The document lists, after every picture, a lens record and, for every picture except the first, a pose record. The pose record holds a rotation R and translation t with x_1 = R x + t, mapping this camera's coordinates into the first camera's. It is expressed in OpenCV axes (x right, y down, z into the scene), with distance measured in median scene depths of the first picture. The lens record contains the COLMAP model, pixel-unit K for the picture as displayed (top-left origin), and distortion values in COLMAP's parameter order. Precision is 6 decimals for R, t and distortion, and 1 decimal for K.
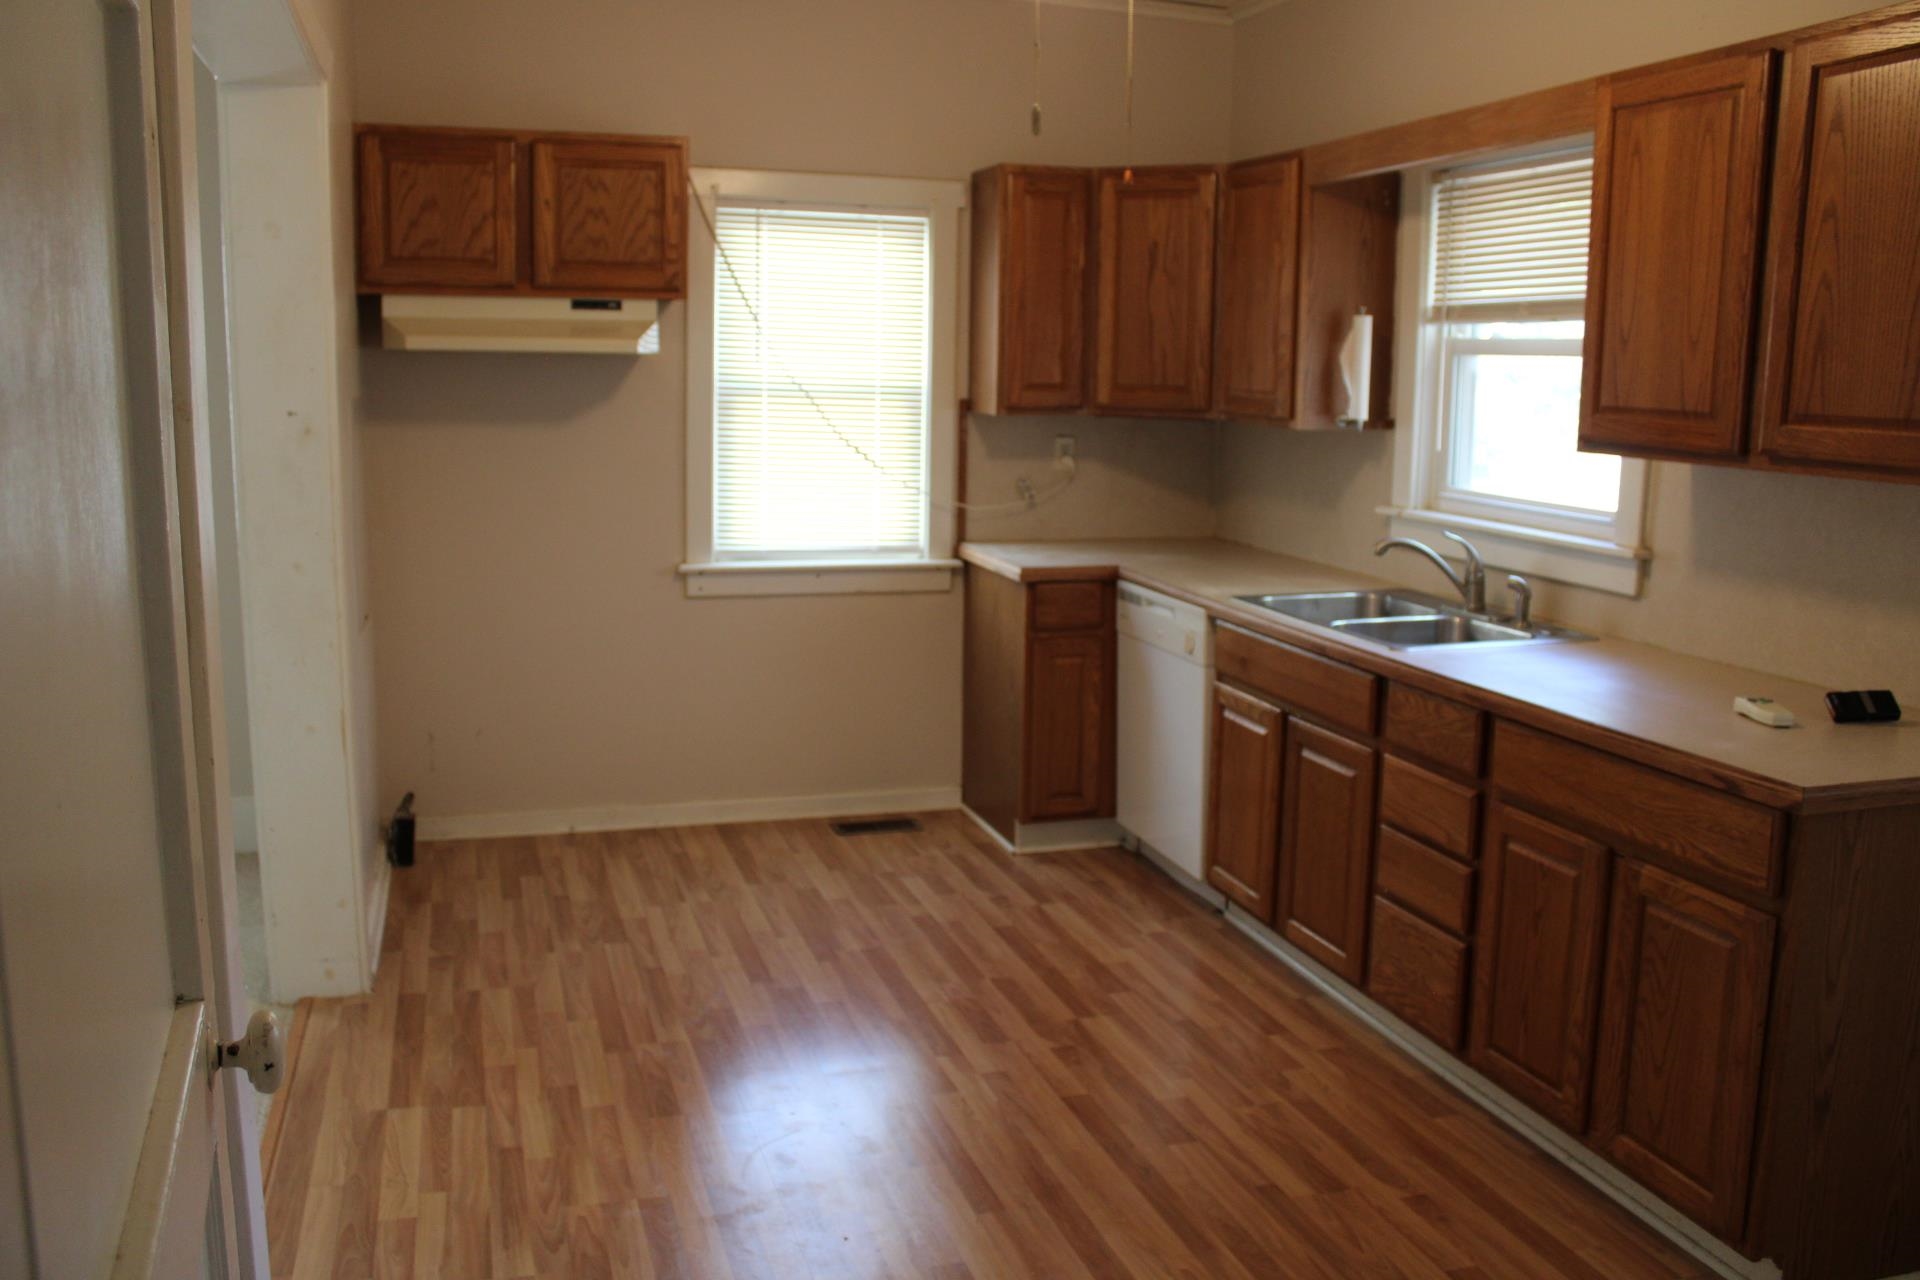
lens RADIAL K [[1585.7, 0, 956.7], [0, 1585.7, 643.0], [0, 0, 1]] dist [-0.147247, 0.109902]
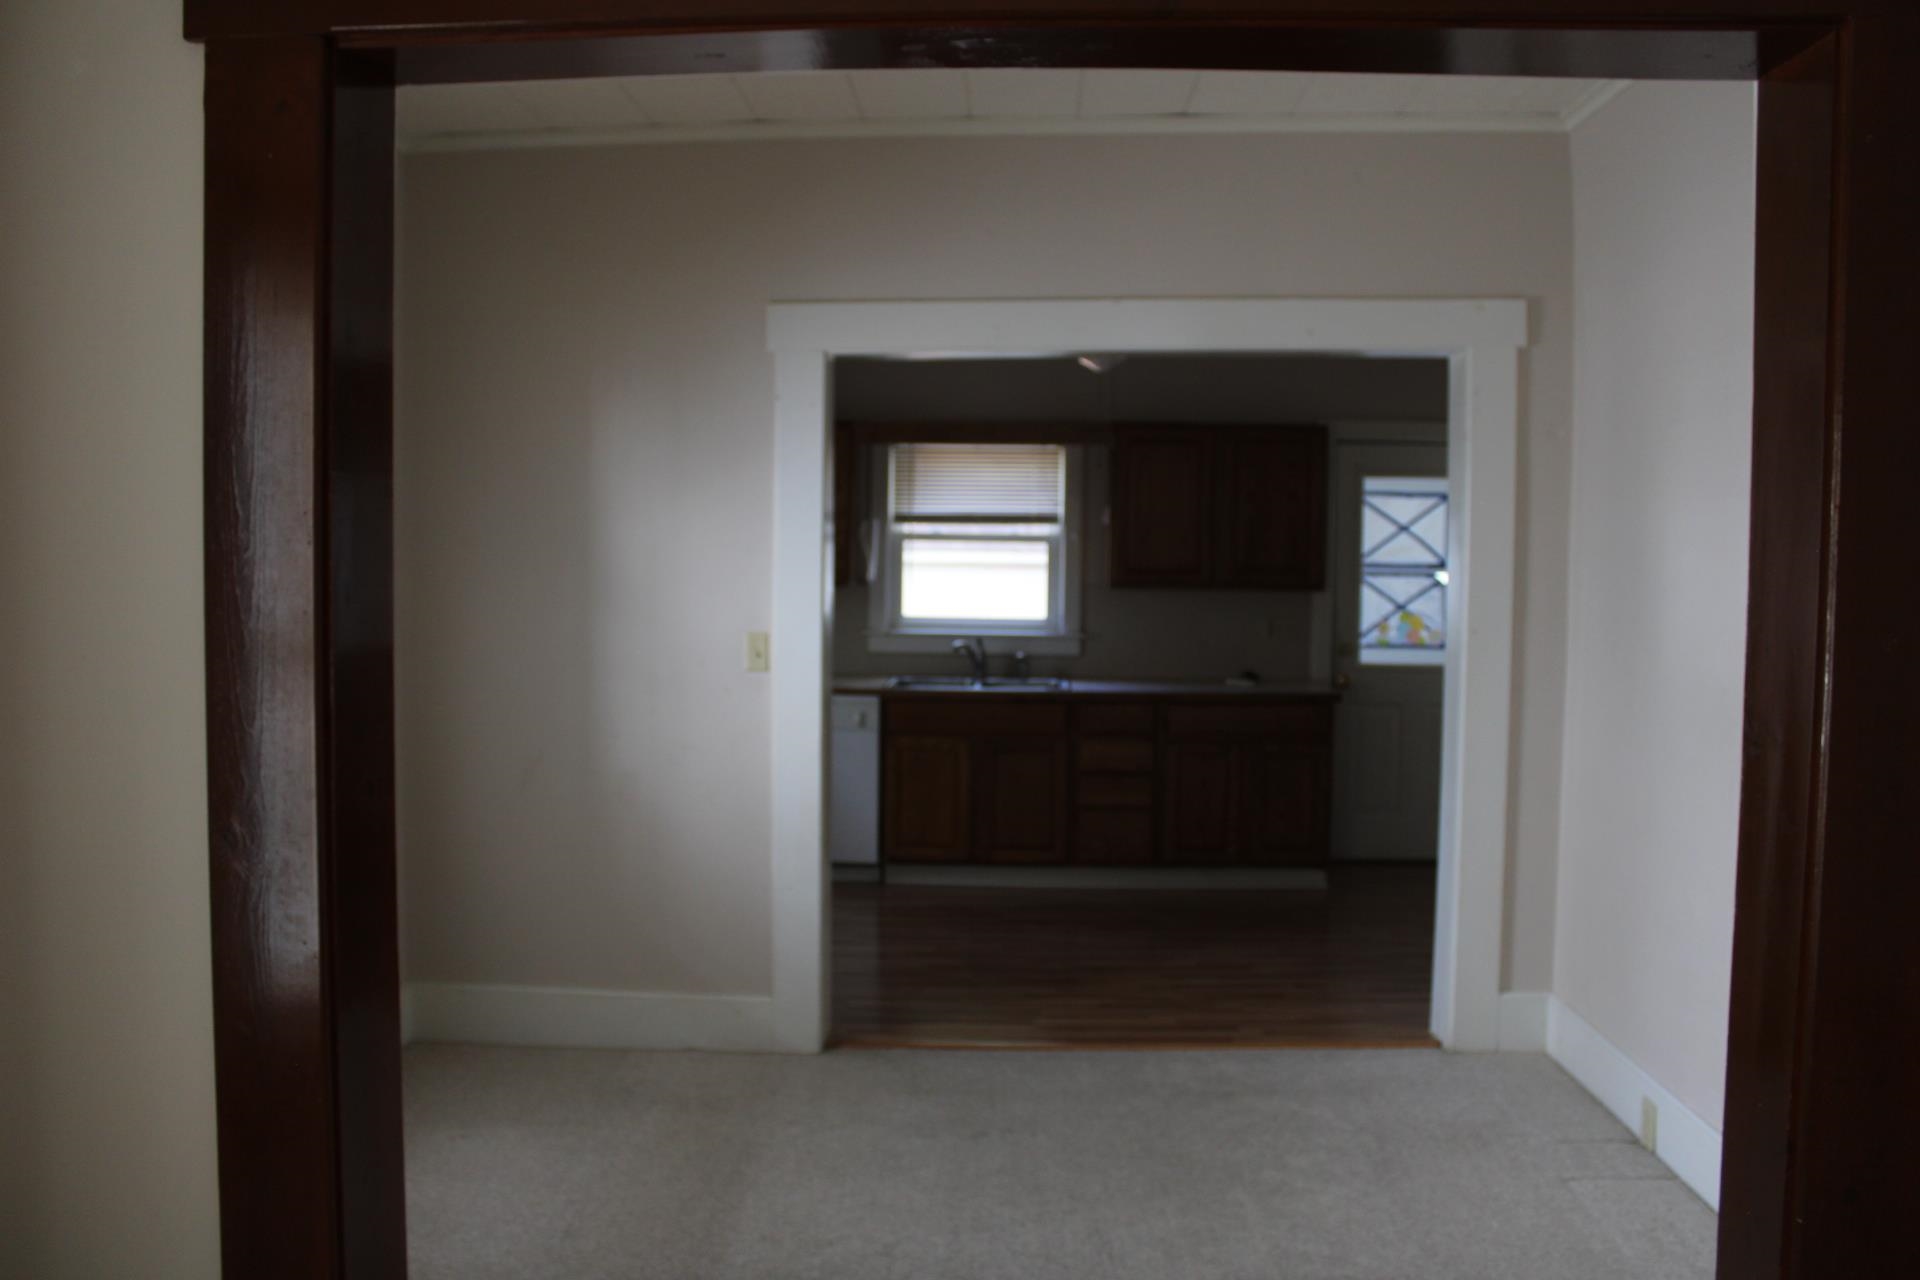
lens RADIAL K [[1585.7, 0, 955.6], [0, 1585.7, 647.0], [0, 0, 1]] dist [-0.147247, 0.109902]
pose [[0.347869, -0.074038, 0.934615, -1.829294], [0.157848, 0.987272, 0.019457, -0.123272], [-0.924160, 0.140759, 0.355127, 0.433188]]
